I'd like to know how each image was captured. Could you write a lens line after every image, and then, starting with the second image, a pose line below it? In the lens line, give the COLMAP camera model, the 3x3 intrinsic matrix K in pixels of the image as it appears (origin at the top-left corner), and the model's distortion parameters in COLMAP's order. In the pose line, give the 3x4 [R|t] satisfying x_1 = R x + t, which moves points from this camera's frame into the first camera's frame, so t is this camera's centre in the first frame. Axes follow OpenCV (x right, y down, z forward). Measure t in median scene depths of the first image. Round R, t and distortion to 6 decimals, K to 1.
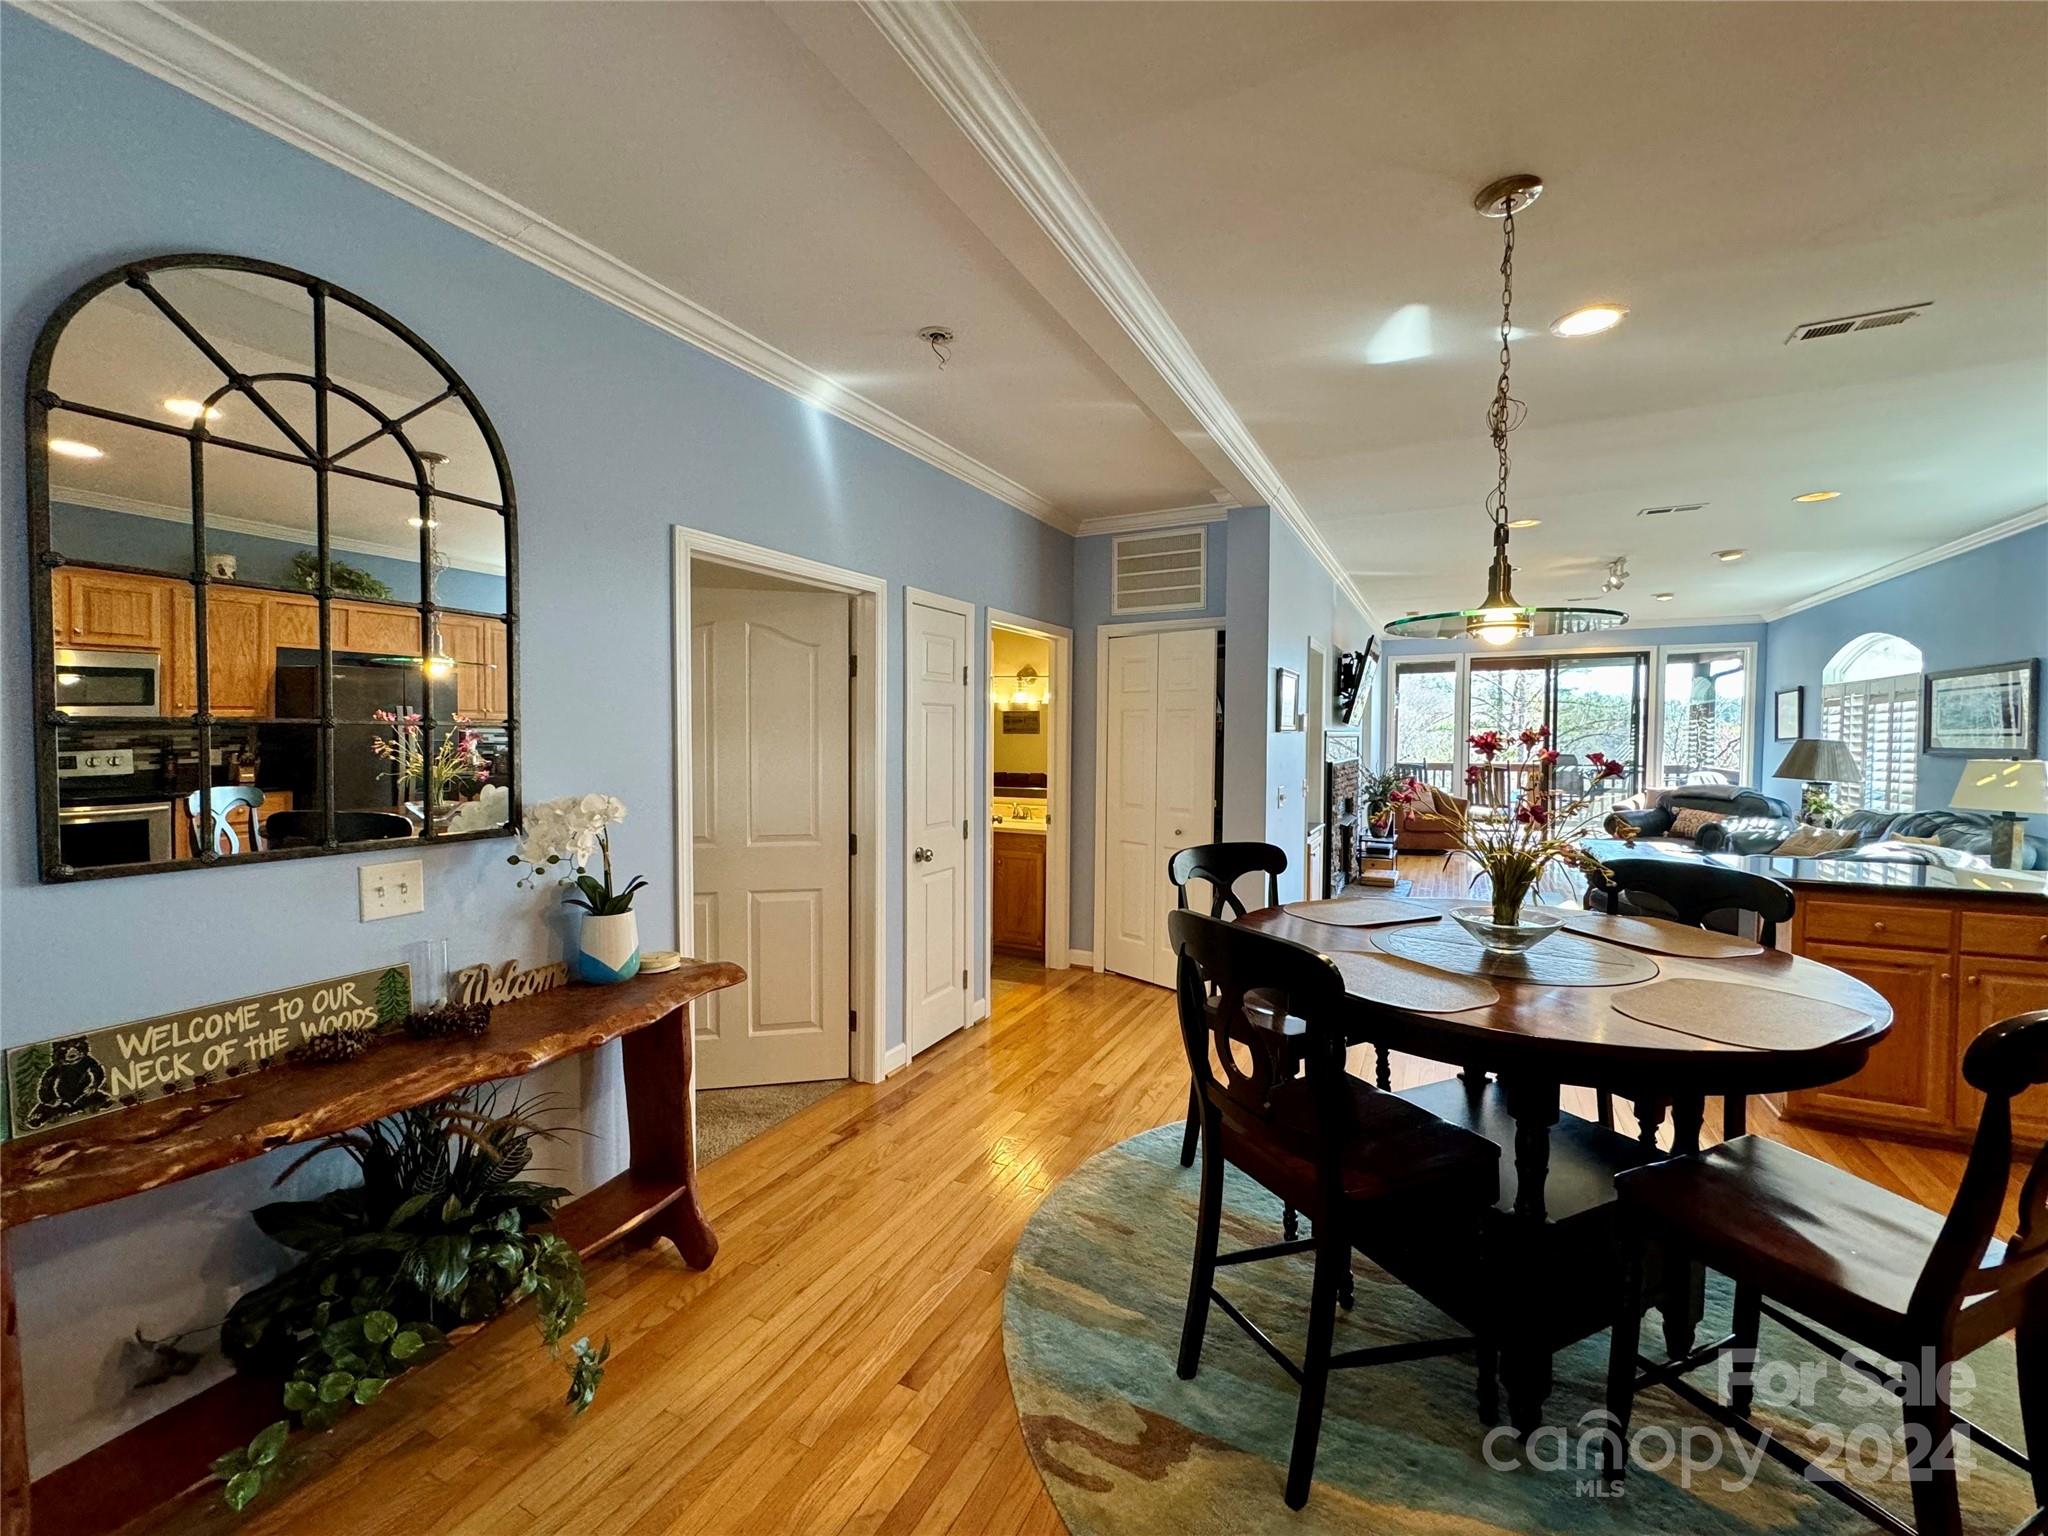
lens RADIAL K [[845.8, 0, 1022.0], [0, 845.8, 768.2], [0, 0, 1]] dist [-0.001980, 0.000215]
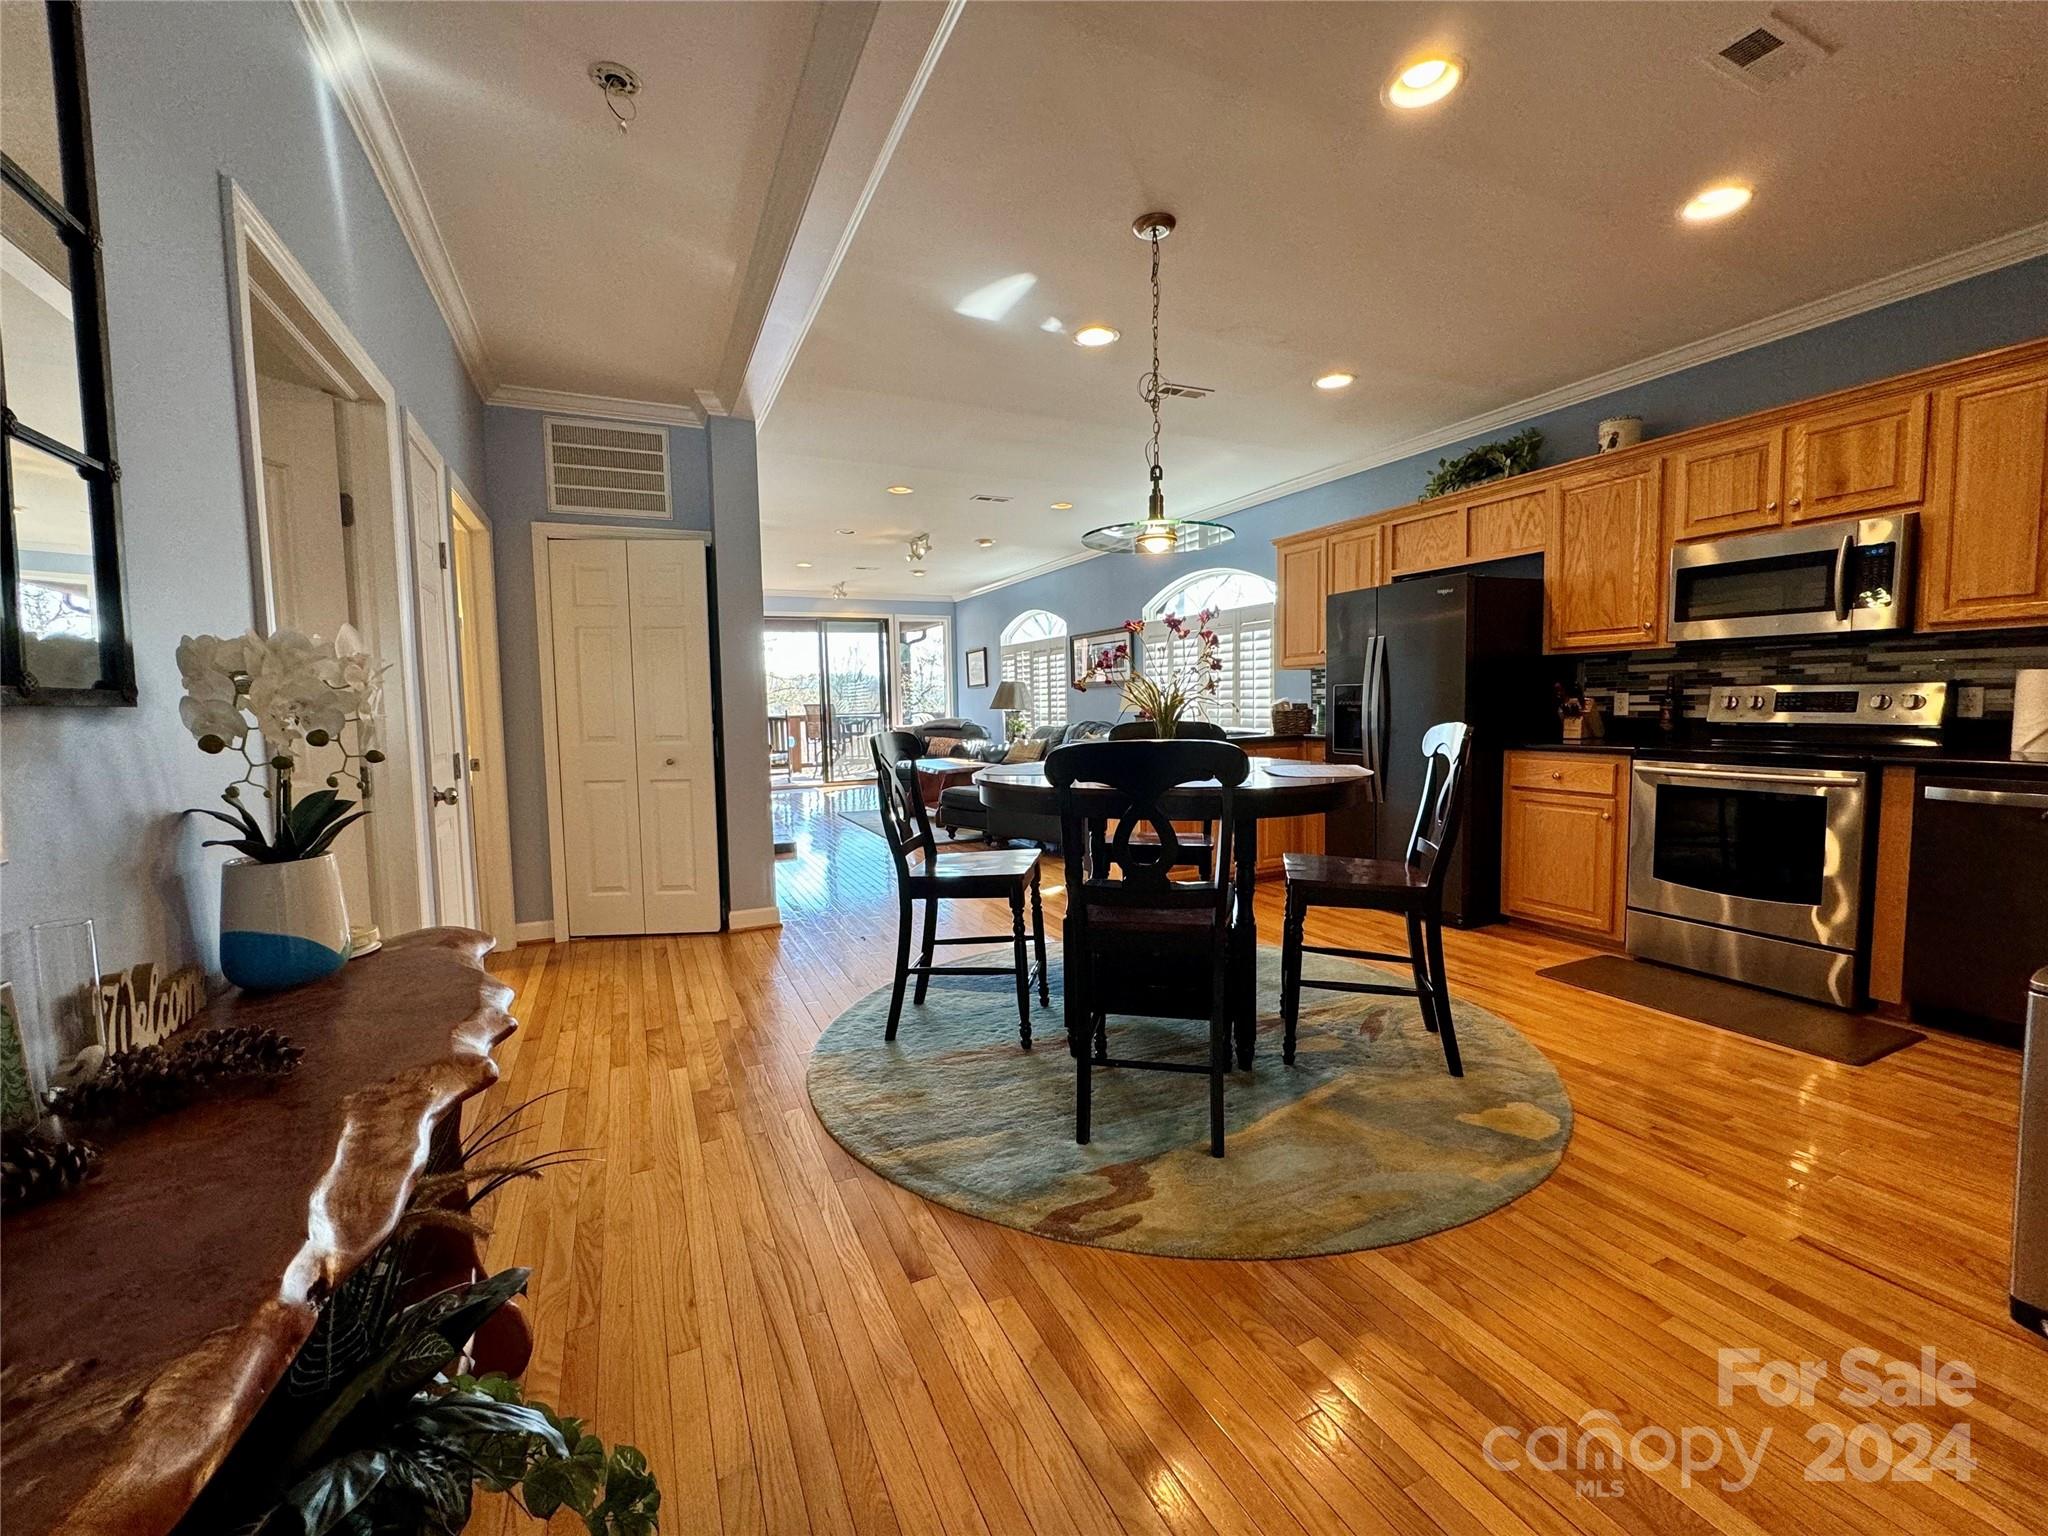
lens RADIAL K [[845.8, 0, 1022.0], [0, 845.8, 768.2], [0, 0, 1]] dist [-0.001980, 0.000215]
pose [[0.612284, -0.076473, 0.786931, -0.301296], [0.052575, 0.997046, 0.055985, 0.051098], [-0.788888, 0.007094, 0.614496, 0.135723]]
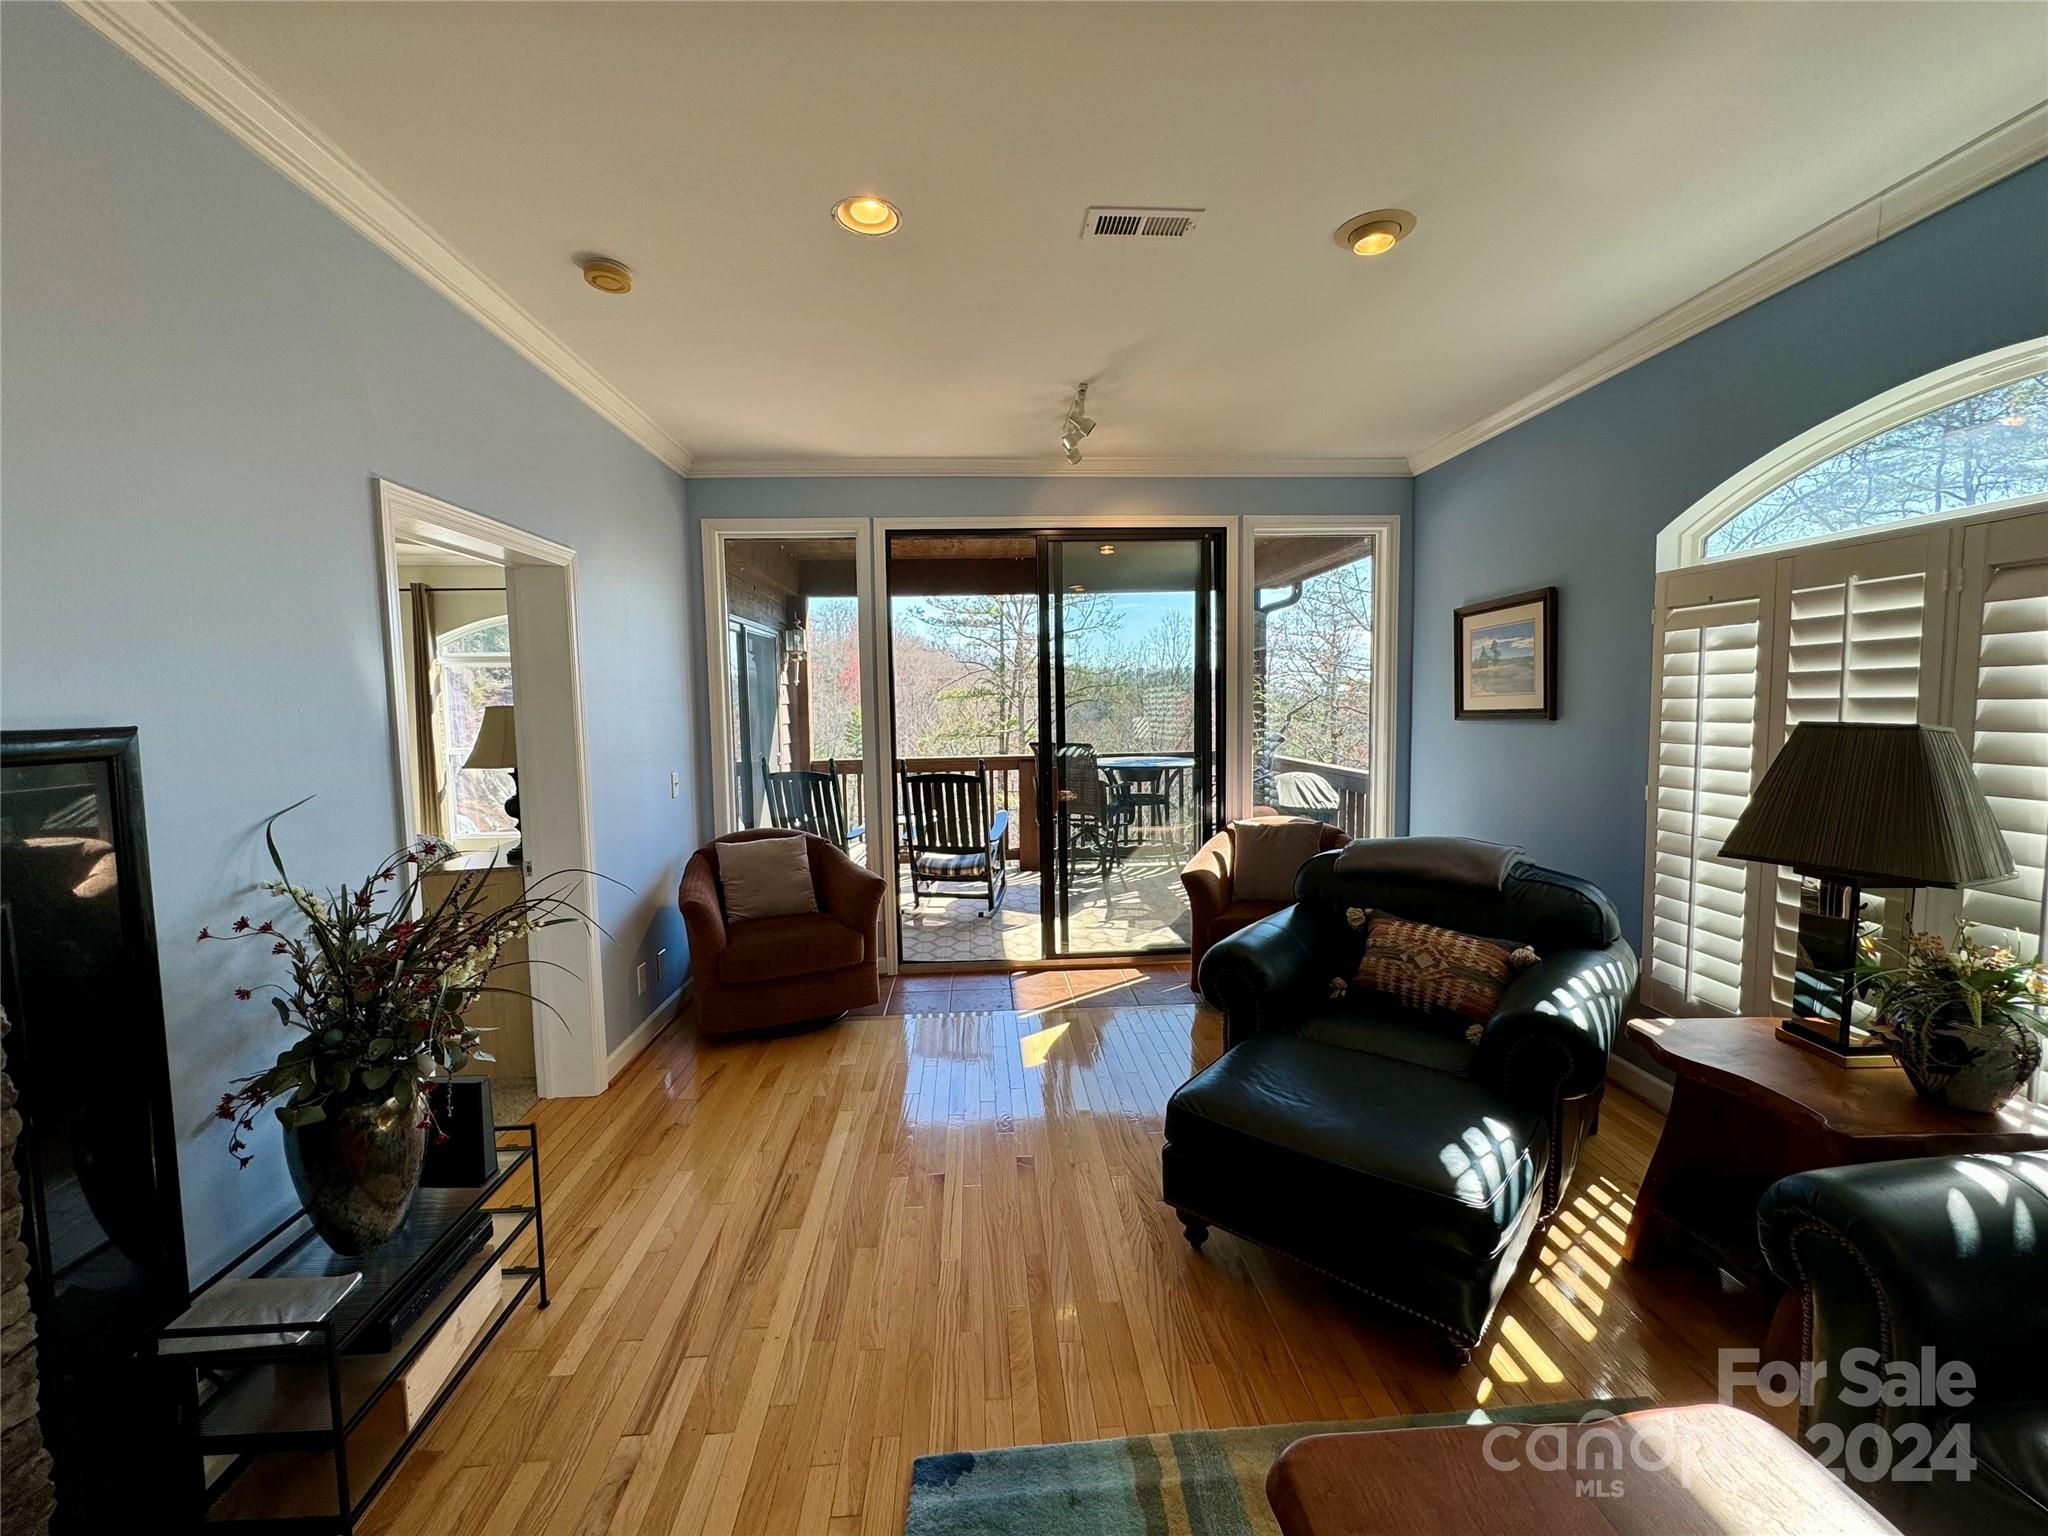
lens RADIAL K [[843.9, 0, 1018.7], [0, 843.9, 766.6], [0, 0, 1]] dist [-0.001287, 0.000213]
pose [[0.864570, -0.053460, 0.499660, 0.818519], [0.036206, 0.998368, 0.044170, -0.062470], [-0.501206, -0.020097, 0.865095, 1.323218]]
